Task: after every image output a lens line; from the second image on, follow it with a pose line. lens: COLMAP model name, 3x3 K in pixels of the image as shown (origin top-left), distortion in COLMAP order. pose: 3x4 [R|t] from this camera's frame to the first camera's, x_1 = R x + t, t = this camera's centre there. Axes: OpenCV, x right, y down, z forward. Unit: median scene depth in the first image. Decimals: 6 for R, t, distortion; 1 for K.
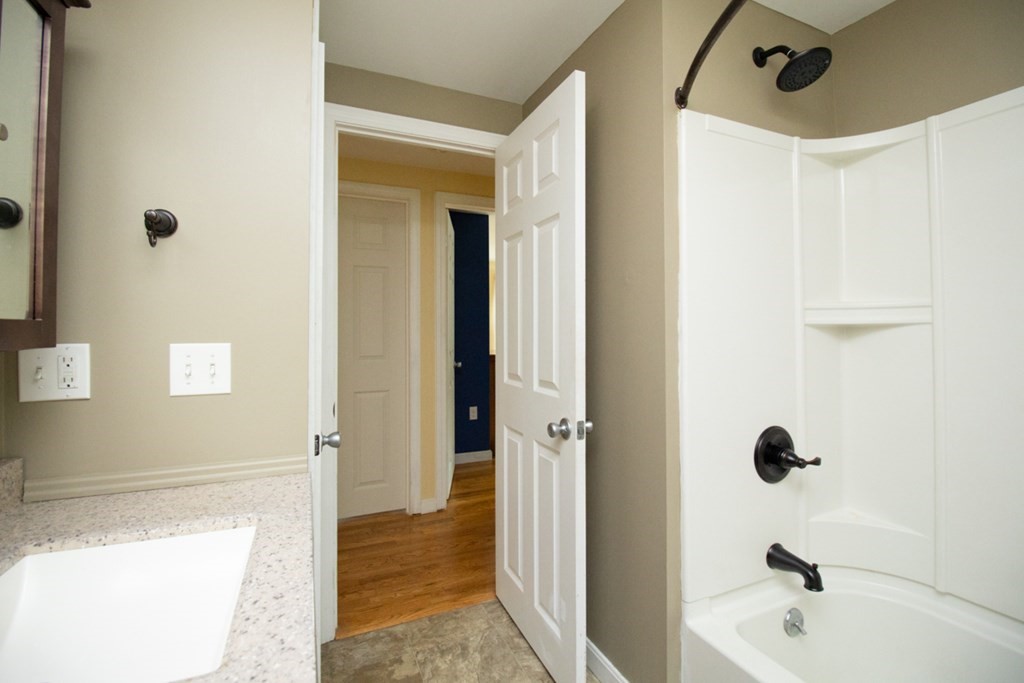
lens RADIAL K [[474.9, 0, 515.3], [0, 474.9, 324.7], [0, 0, 1]] dist [-0.001264, -0.013590]
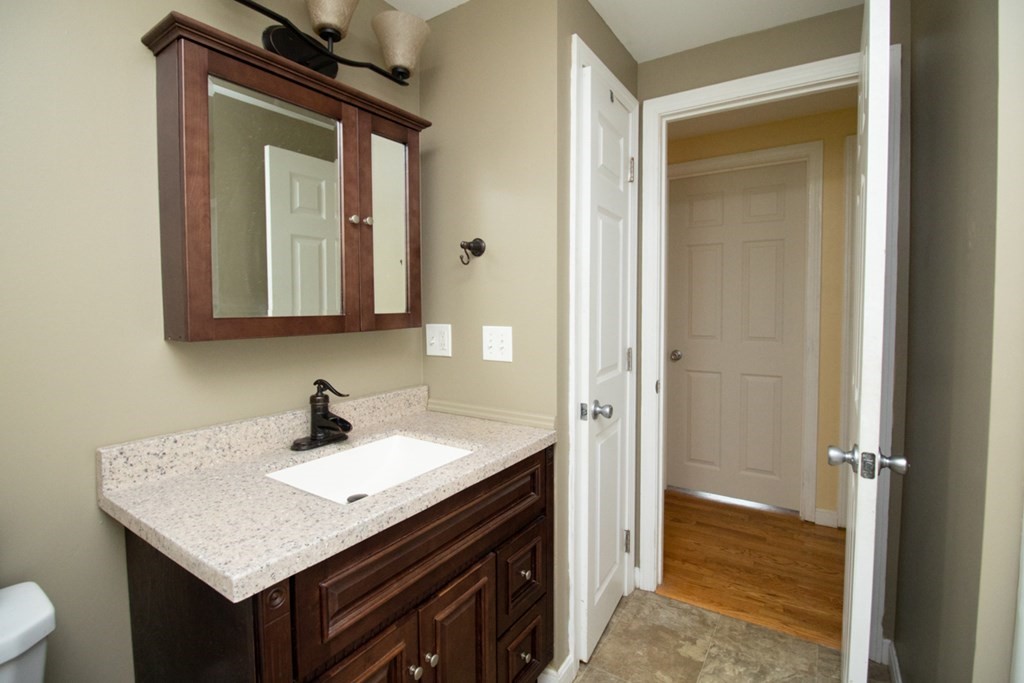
lens RADIAL K [[474.9, 0, 515.3], [0, 474.9, 324.7], [0, 0, 1]] dist [-0.001264, -0.013590]
pose [[0.536309, 0.037804, -0.843175, 0.364196], [0.013856, 0.998467, 0.053580, -0.026095], [0.843908, -0.040418, 0.534963, 0.155849]]
